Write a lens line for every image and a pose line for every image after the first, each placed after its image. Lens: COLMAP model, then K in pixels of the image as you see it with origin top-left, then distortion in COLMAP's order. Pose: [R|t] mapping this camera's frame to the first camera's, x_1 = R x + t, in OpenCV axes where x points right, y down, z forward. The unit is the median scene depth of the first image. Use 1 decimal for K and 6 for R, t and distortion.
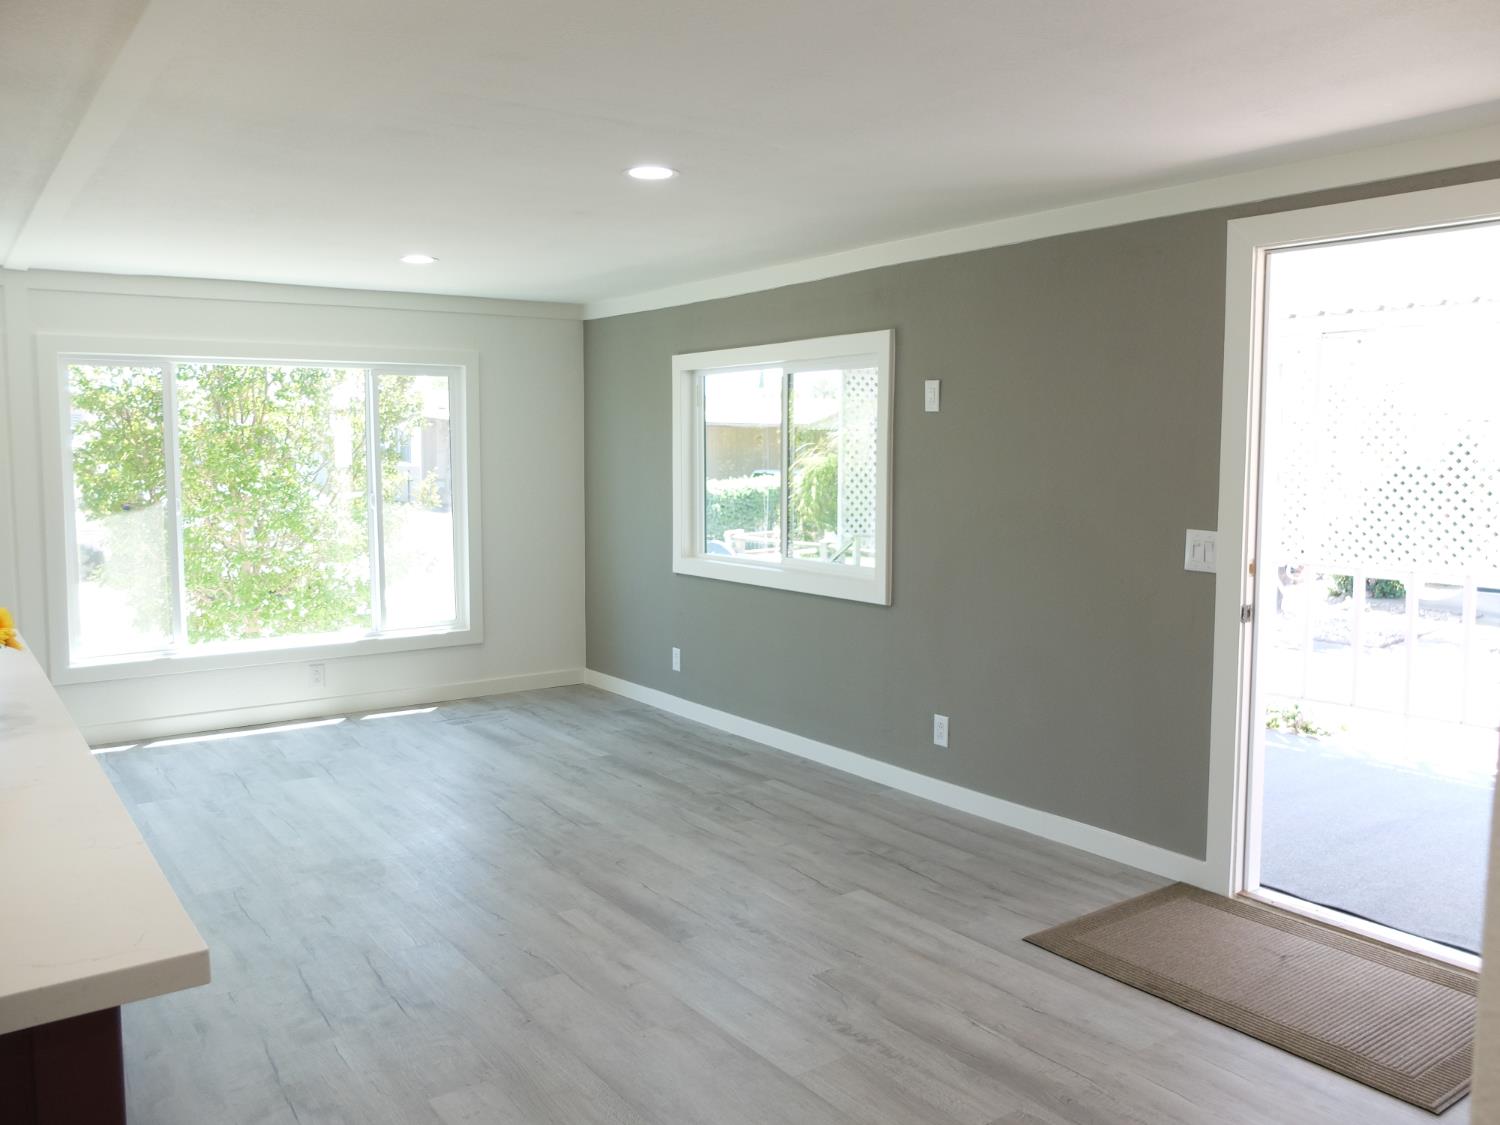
lens RADIAL K [[1205.3, 0, 768.6], [0, 1205.3, 562.1], [0, 0, 1]] dist [-0.082217, 0.098265]
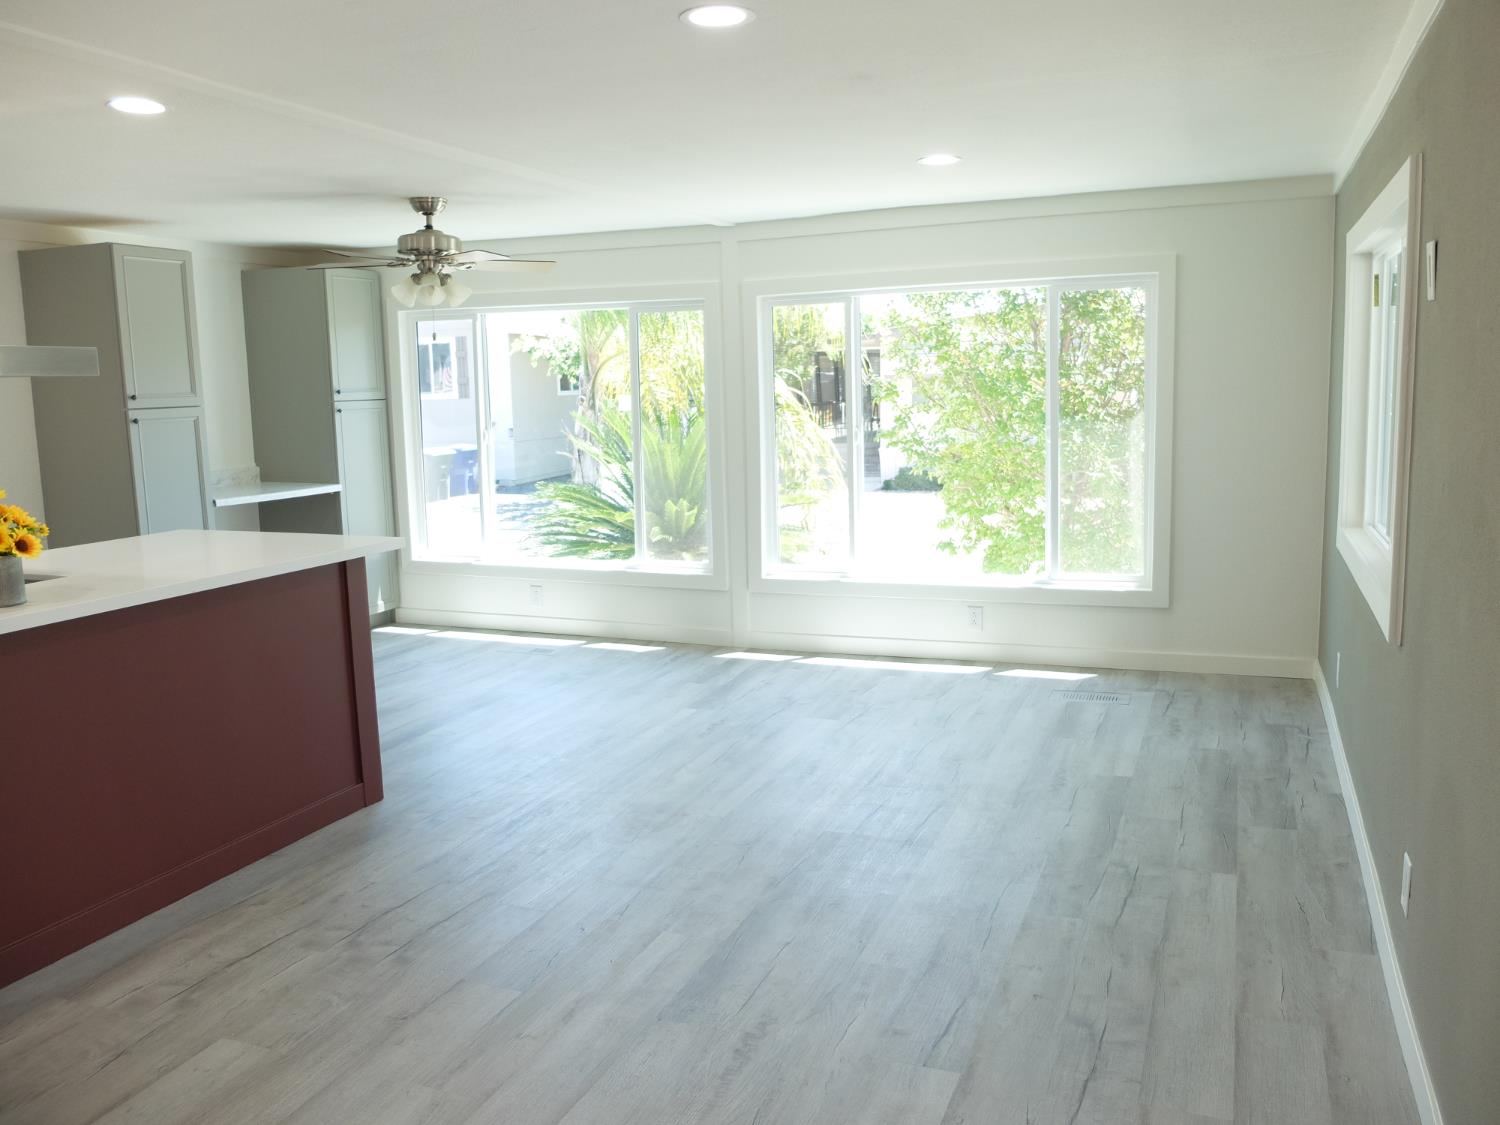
lens RADIAL K [[1189.3, 0, 772.9], [0, 1189.3, 552.7], [0, 0, 1]] dist [-0.065992, 0.054395]
pose [[0.539200, 0.106160, -0.835460, 0.416405], [-0.053479, 0.994337, 0.091833, -0.045147], [0.840478, -0.004836, 0.541824, 0.461960]]
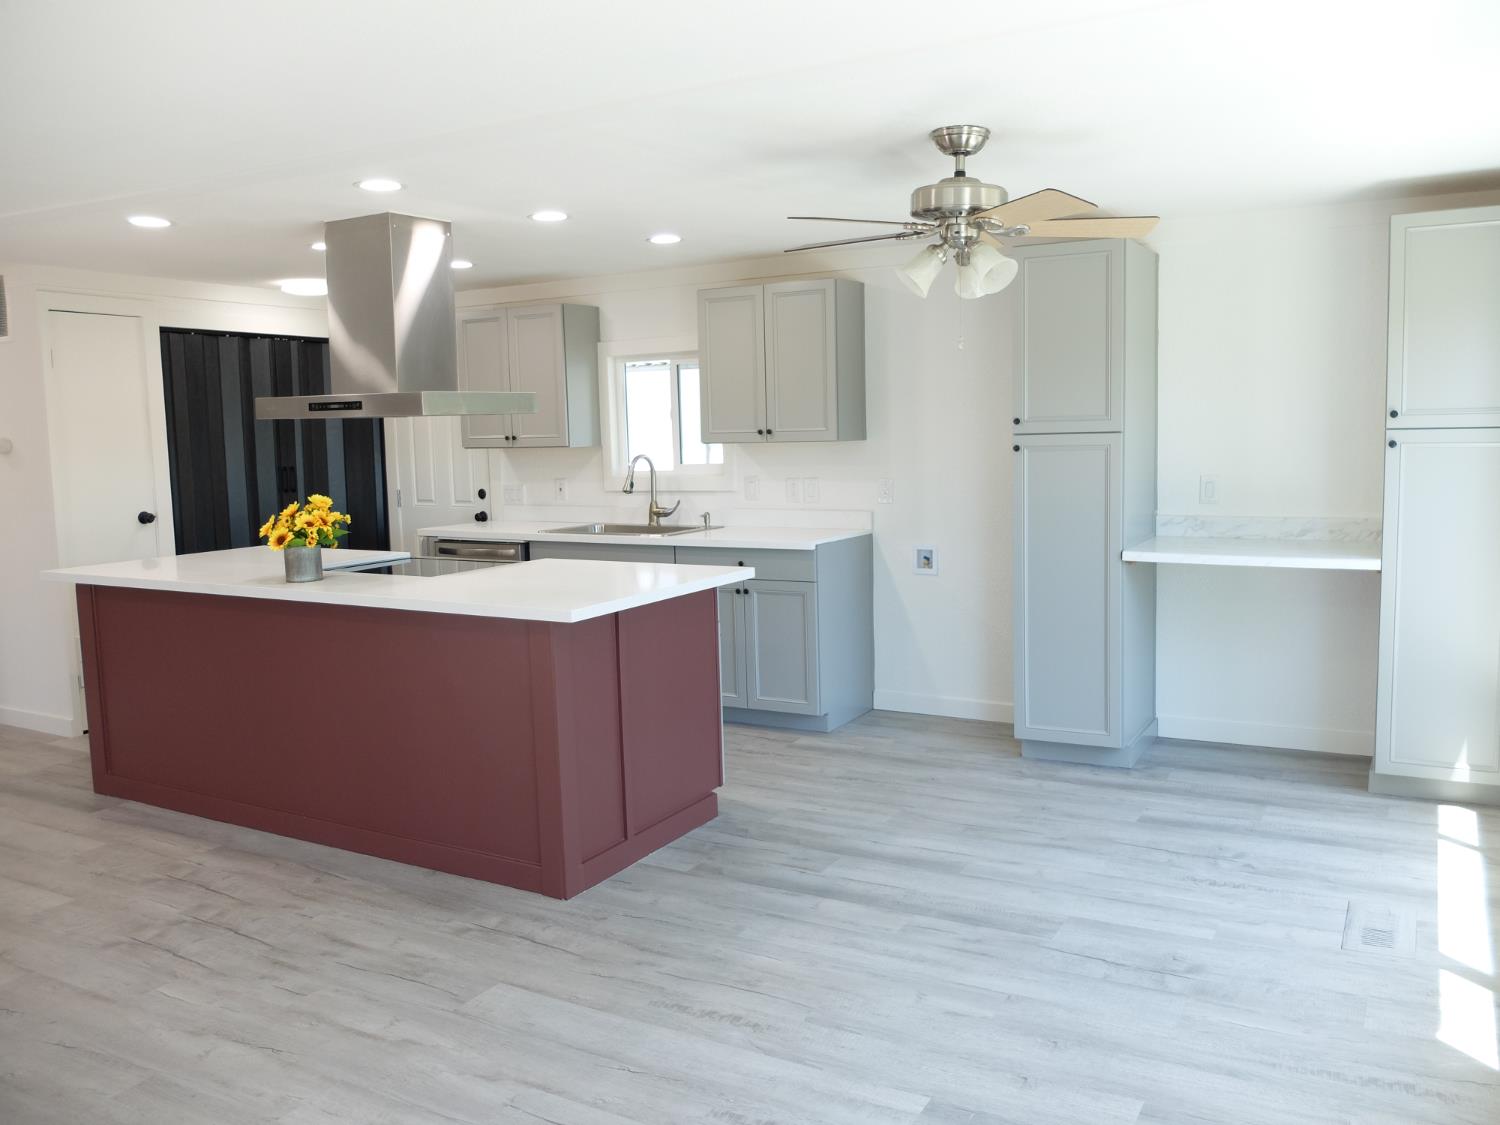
lens RADIAL K [[1189.3, 0, 772.9], [0, 1189.3, 552.7], [0, 0, 1]] dist [-0.065992, 0.054395]
pose [[-0.903465, 0.062417, -0.424093, -0.258143], [-0.020380, 0.981969, 0.187942, -0.131476], [0.428176, 0.178442, -0.885903, 1.374170]]
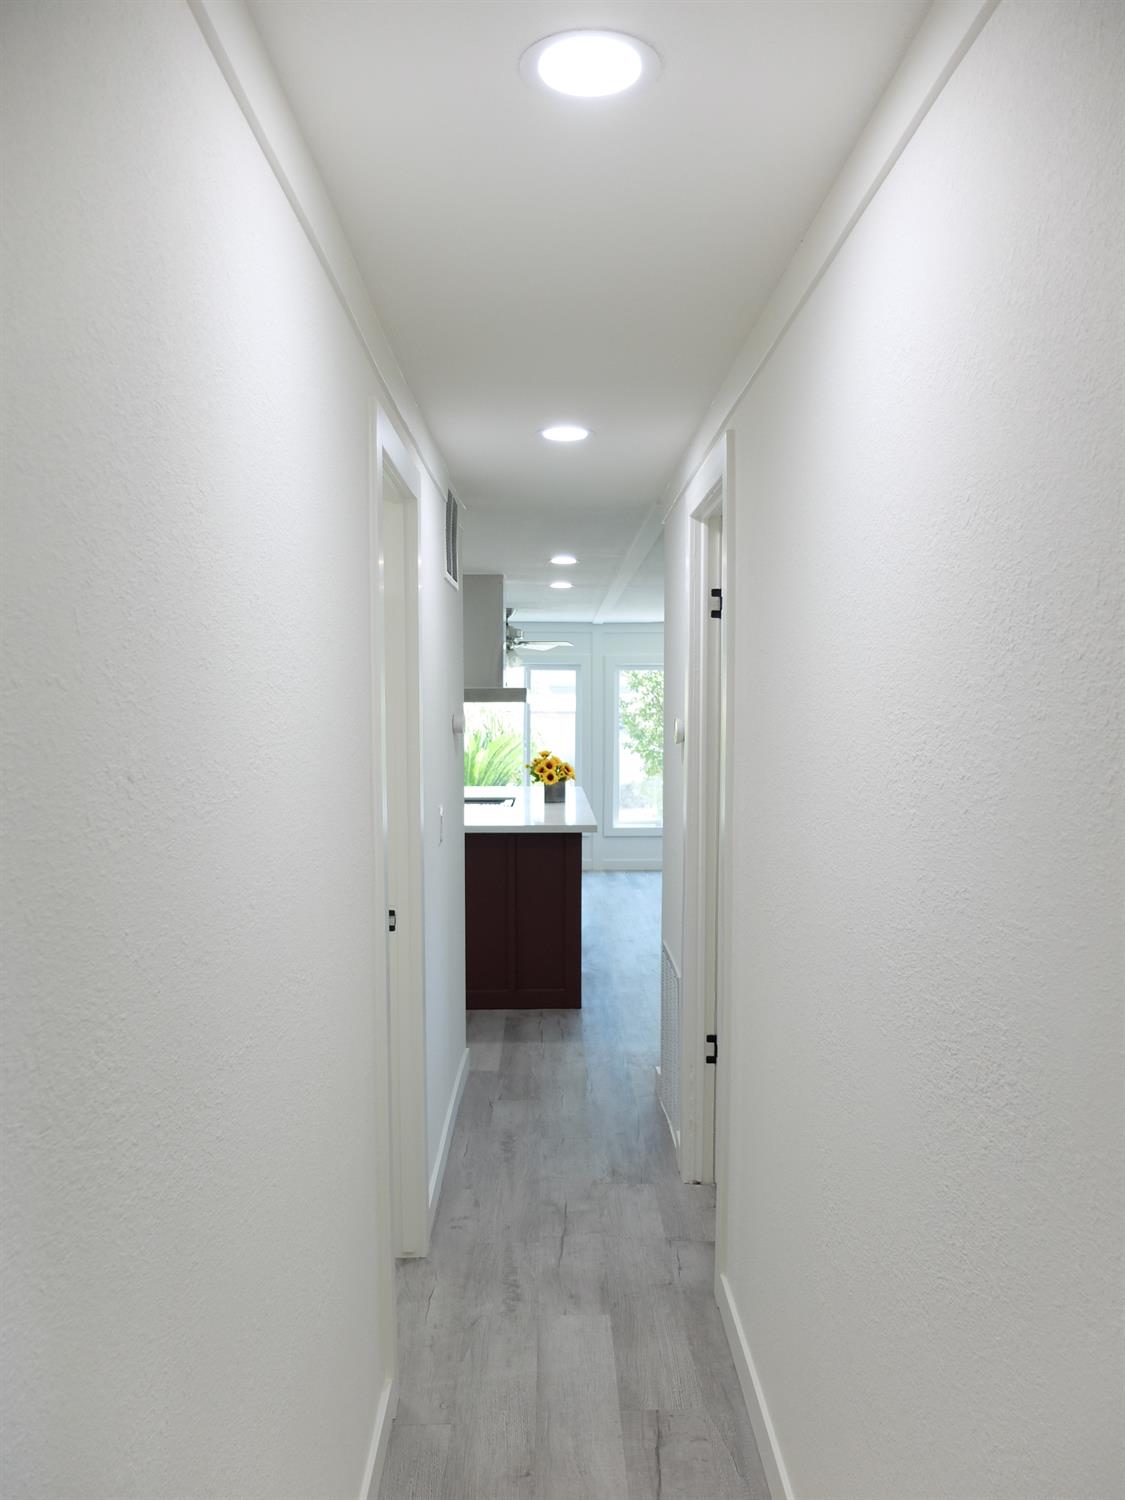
lens RADIAL K [[1189.3, 0, 562.5], [0, 1189.3, 750.0], [0, 0, 1]] dist [-0.065992, 0.054395]
pose [[0.816357, 0.016891, -0.577301, 0.519781], [-0.052310, 0.997626, -0.044781, 0.062253], [0.575174, 0.066755, 0.815303, -0.715659]]
